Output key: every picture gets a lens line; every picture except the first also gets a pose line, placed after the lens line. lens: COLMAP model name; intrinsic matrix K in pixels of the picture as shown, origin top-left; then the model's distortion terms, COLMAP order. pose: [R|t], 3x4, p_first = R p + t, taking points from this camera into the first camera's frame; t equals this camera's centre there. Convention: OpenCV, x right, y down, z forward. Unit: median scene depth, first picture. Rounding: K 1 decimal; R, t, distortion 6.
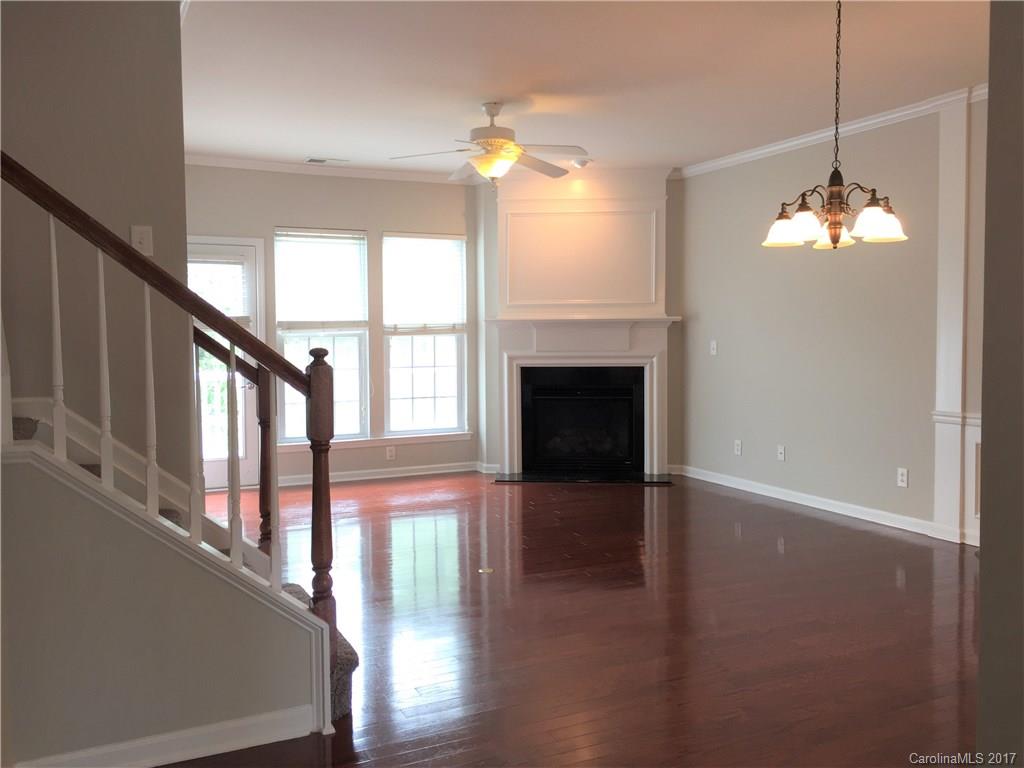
lens RADIAL K [[878.5, 0, 507.9], [0, 878.5, 376.8], [0, 0, 1]] dist [0.039958, -0.042541]
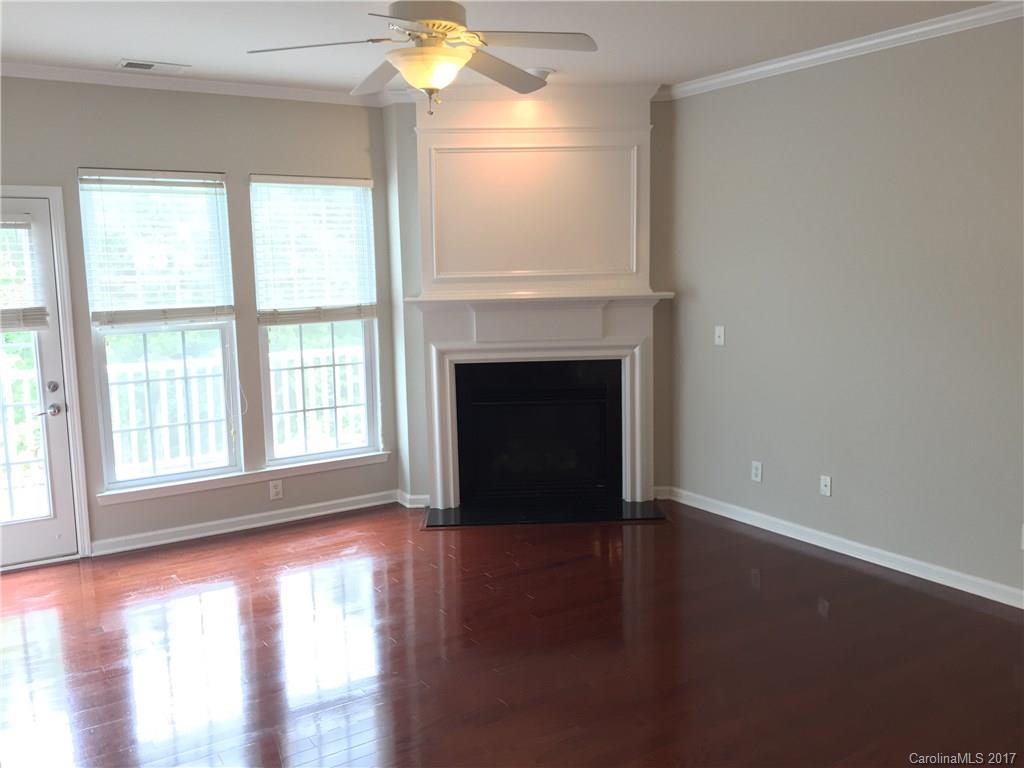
lens RADIAL K [[878.5, 0, 514.6], [0, 878.5, 381.6], [0, 0, 1]] dist [0.039958, -0.042541]
pose [[0.991794, -0.030226, 0.124225, -0.027779], [0.020159, 0.996468, 0.081514, -0.055896], [-0.126250, -0.078341, 0.988900, 0.279413]]
